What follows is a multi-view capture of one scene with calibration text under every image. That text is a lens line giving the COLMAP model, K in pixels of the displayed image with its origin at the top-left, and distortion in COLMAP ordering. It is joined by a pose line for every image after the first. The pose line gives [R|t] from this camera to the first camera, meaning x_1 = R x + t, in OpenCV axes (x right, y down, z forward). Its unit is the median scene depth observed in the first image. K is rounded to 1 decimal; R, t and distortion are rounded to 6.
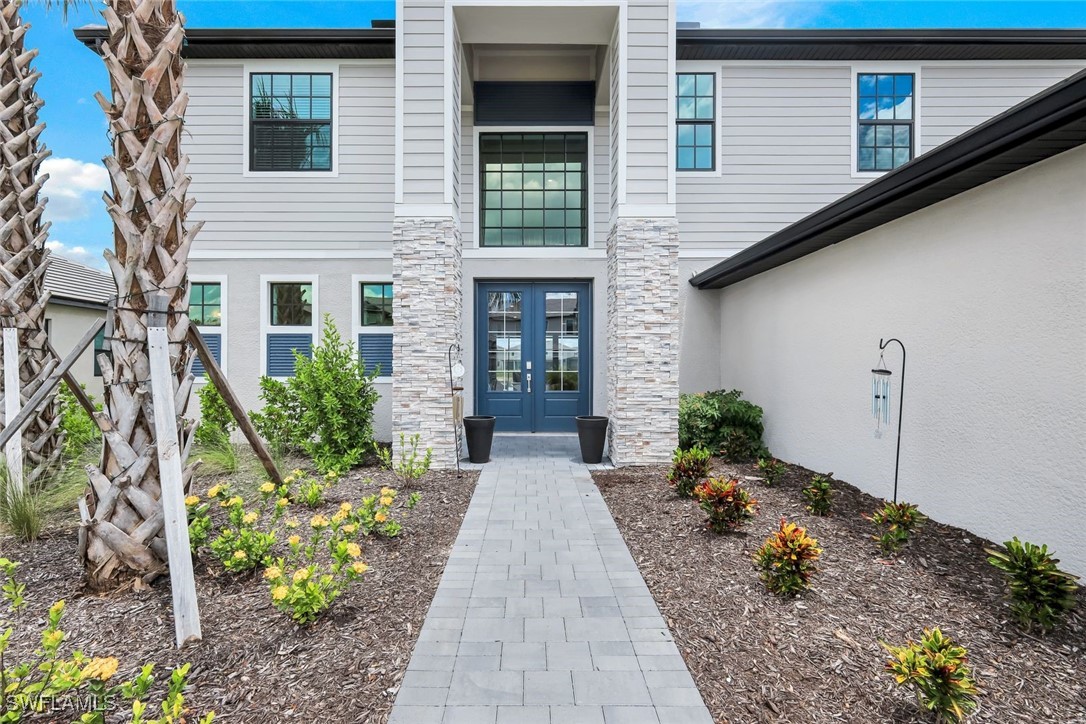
lens RADIAL K [[479.6, 0, 543.6], [0, 479.6, 361.0], [0, 0, 1]] dist [0.004601, 0.000014]
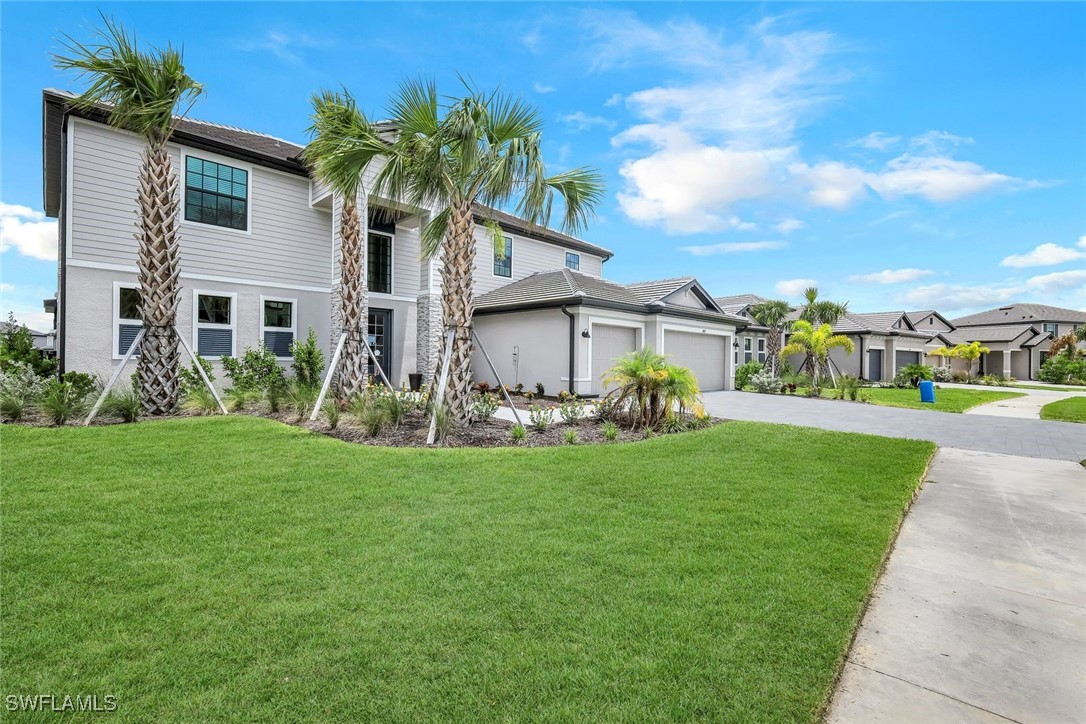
lens RADIAL K [[479.6, 0, 543.6], [0, 479.6, 361.0], [0, 0, 1]] dist [0.004601, 0.000014]
pose [[0.717711, 0.012177, 0.696235, -0.852813], [-0.008615, 0.999926, -0.008608, 0.054431], [-0.696288, 0.000180, 0.717763, -0.893962]]
